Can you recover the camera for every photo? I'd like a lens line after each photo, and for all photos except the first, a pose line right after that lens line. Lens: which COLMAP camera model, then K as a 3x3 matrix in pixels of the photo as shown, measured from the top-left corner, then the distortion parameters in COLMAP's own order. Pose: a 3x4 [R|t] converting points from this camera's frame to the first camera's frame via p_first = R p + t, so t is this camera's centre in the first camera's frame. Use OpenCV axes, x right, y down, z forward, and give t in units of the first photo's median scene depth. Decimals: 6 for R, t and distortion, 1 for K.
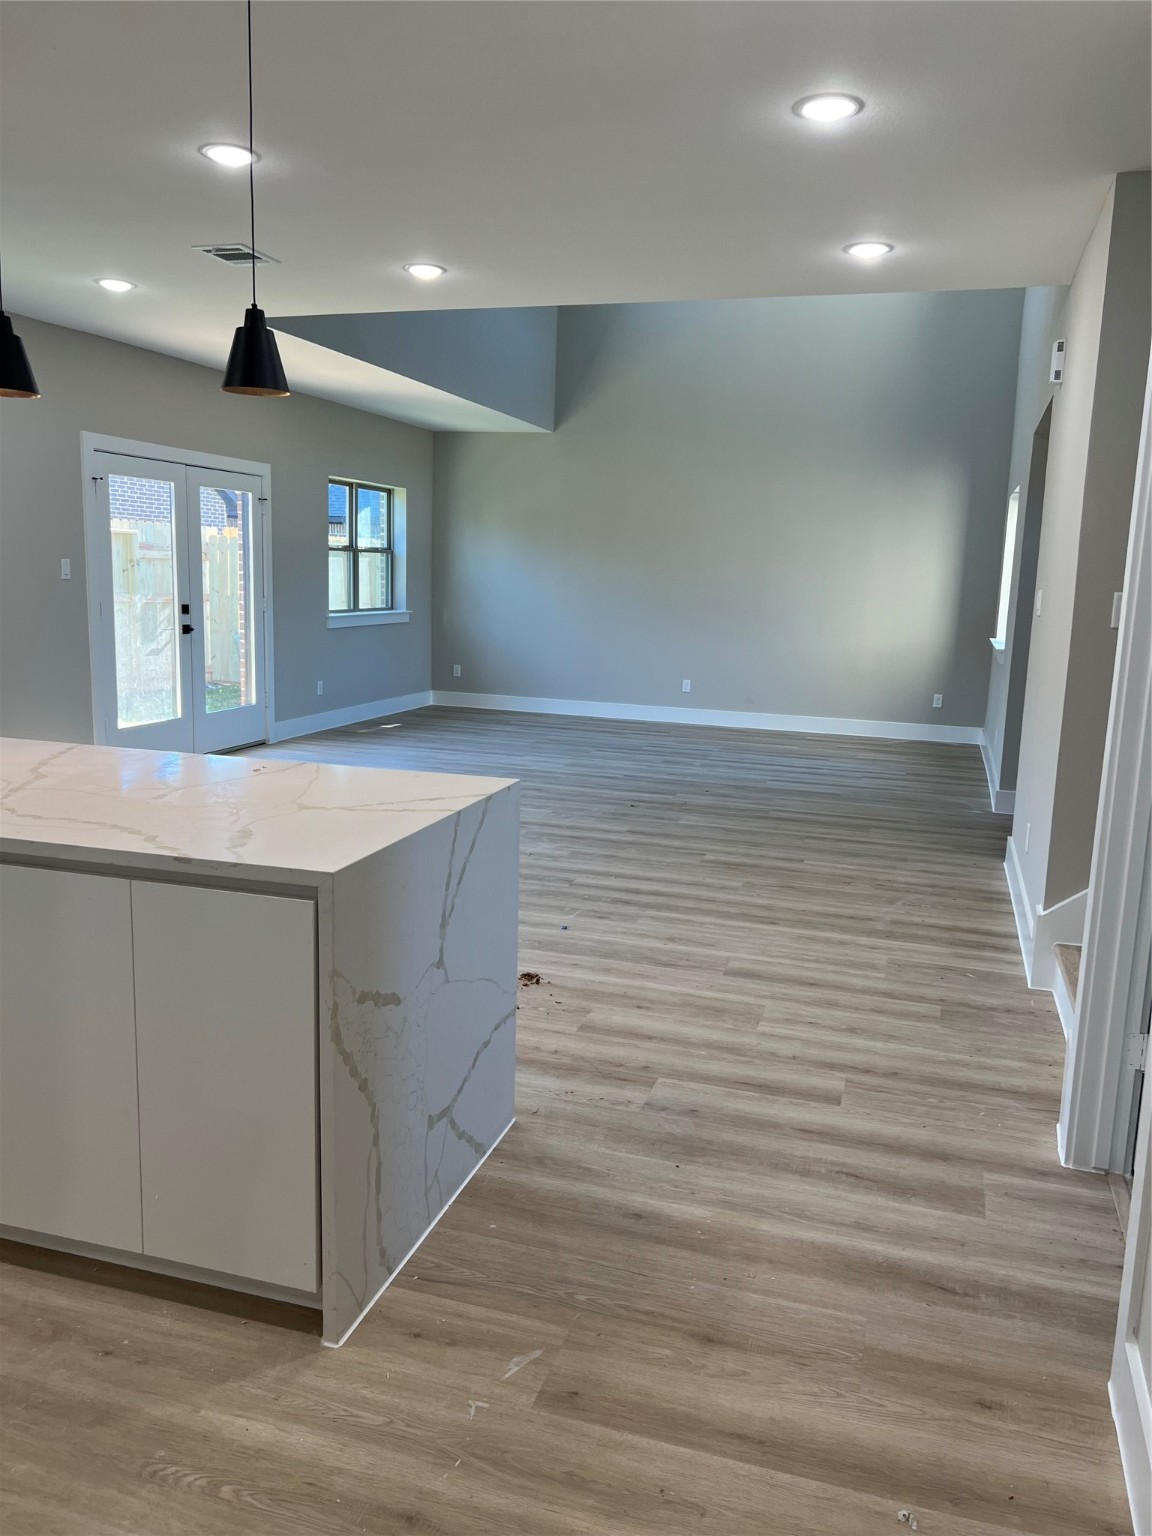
lens RADIAL K [[1149.6, 0, 576.0], [0, 1149.6, 768.0], [0, 0, 1]] dist [0.056591, -0.057307]
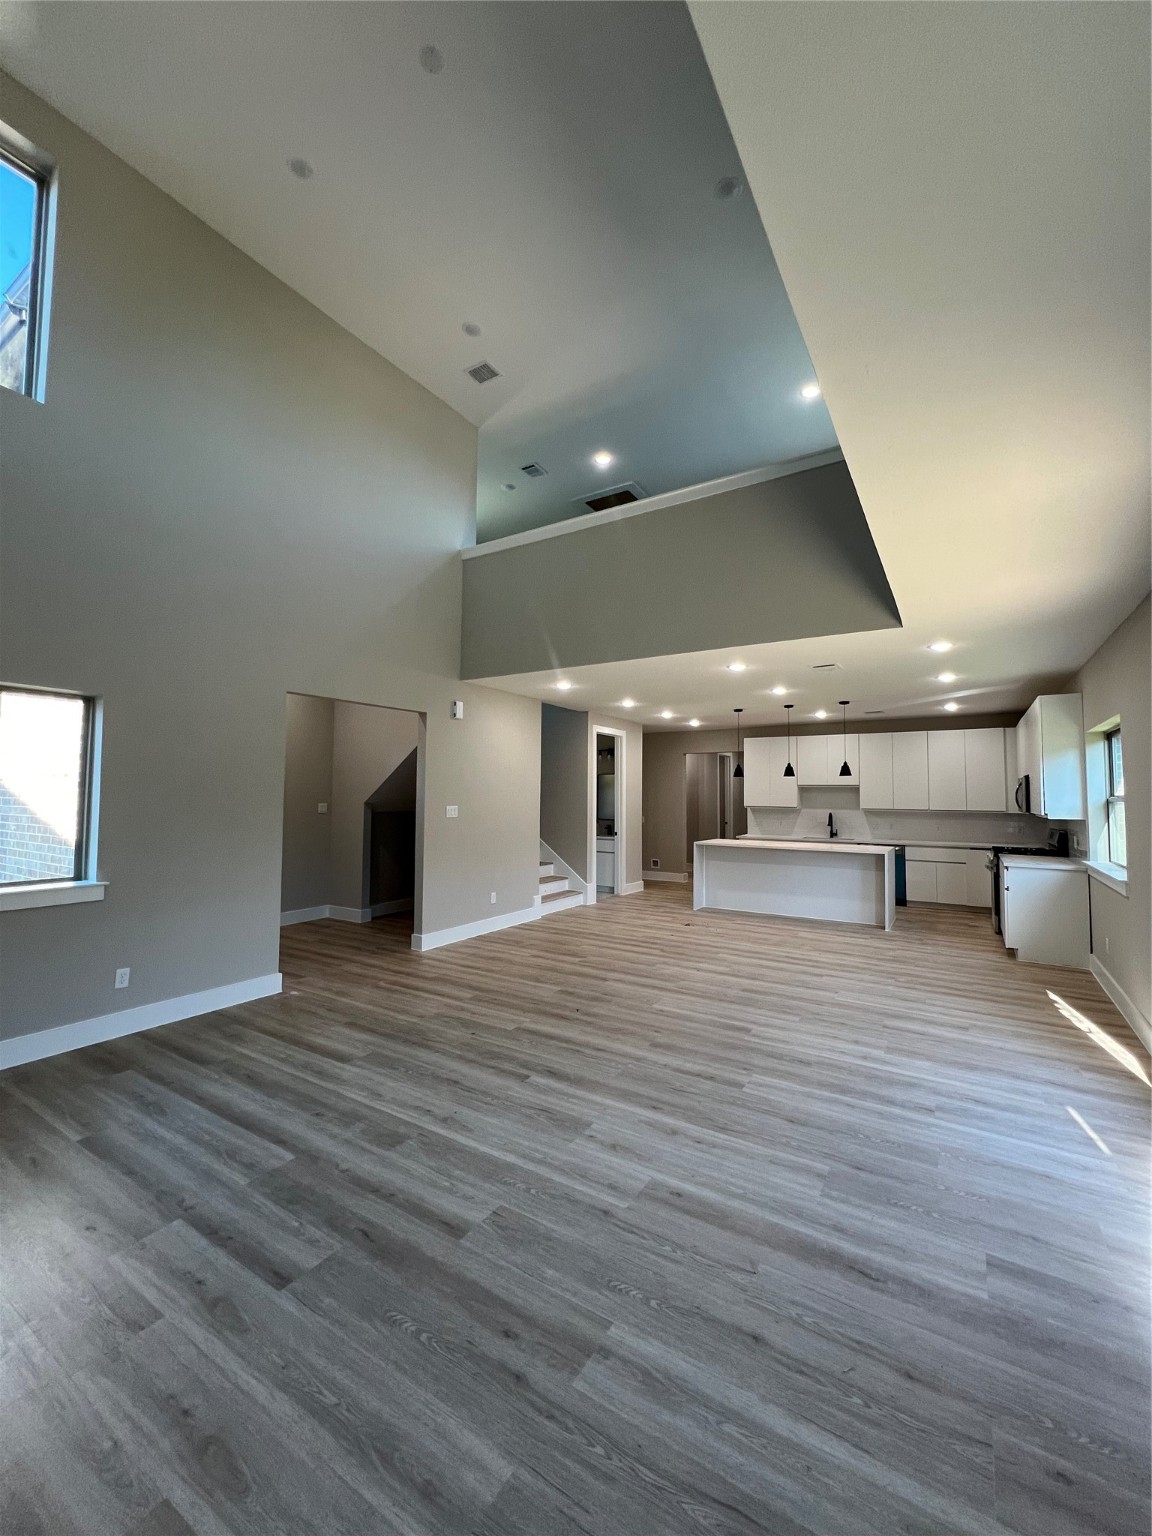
lens RADIAL K [[609.9, 0, 579.3], [0, 609.9, 760.2], [0, 0, 1]] dist [0.000088, 0.000113]
pose [[-0.967161, -0.023867, 0.253043, -0.146631], [0.004390, 0.993864, 0.110520, -0.411875], [-0.254128, 0.108001, -0.961122, 2.282621]]
